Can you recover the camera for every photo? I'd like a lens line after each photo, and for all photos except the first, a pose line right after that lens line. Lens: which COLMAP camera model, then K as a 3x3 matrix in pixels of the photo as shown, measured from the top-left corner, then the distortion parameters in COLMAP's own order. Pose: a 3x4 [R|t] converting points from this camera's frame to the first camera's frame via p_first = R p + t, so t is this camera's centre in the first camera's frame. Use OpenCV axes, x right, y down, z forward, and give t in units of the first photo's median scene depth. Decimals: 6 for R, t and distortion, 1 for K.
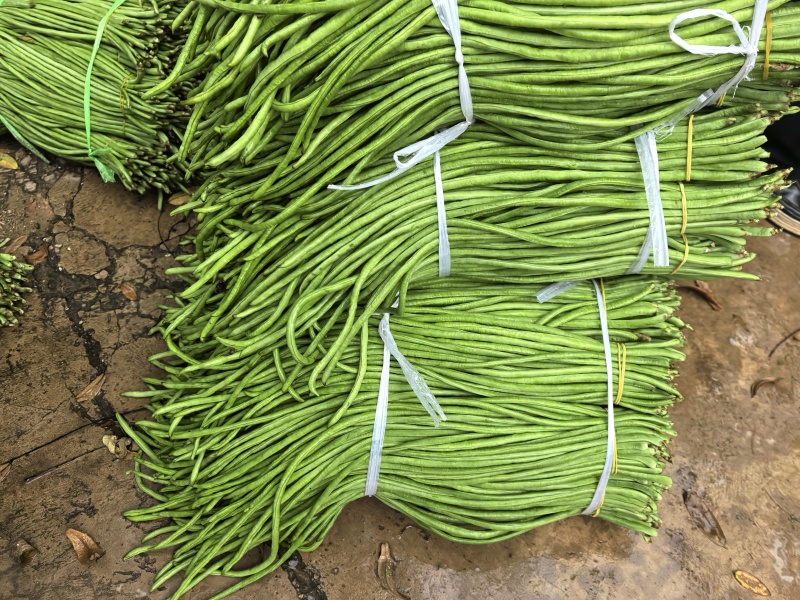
lens RADIAL K [[638.8, 0, 400.0], [0, 638.8, 300.0], [0, 0, 1]] dist [-0.015601, 0.051491]
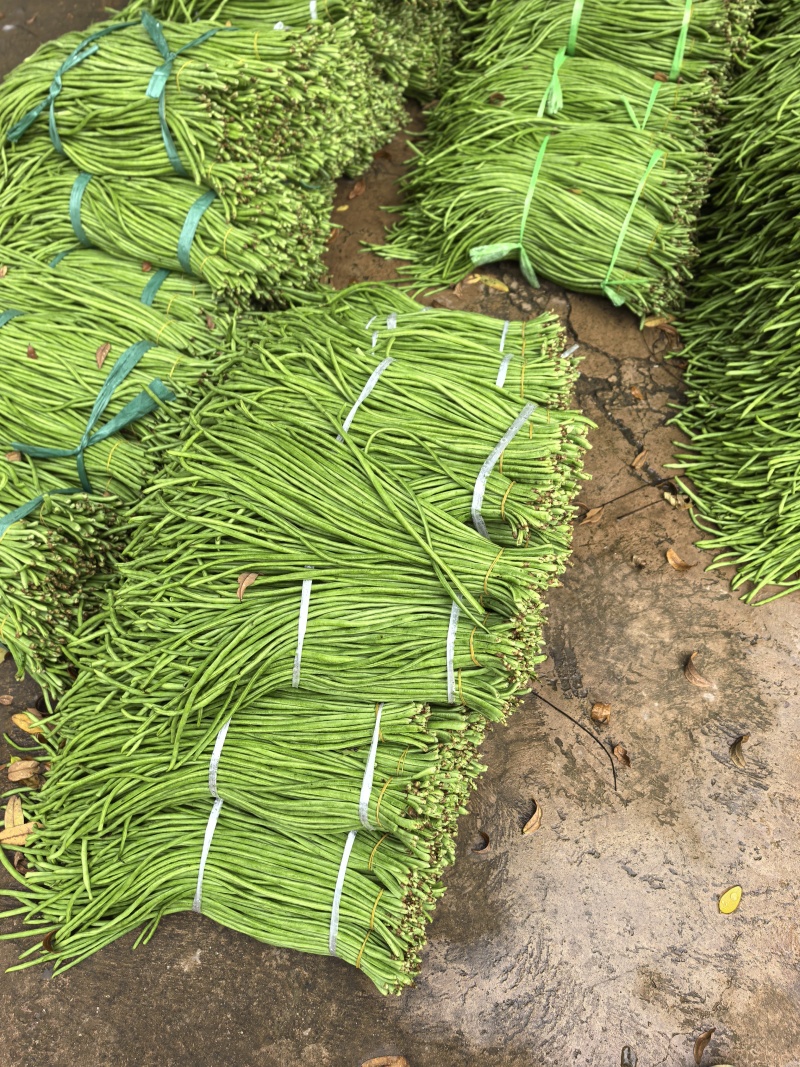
lens RADIAL K [[852.0, 0, 404.2], [0, 852.0, 509.5], [0, 0, 1]] dist [-0.015601, 0.051491]
pose [[0.998958, 0.042744, -0.016006, -0.889304], [-0.041989, 0.998112, 0.044835, 0.171142], [0.017892, -0.044116, 0.998866, -0.758620]]
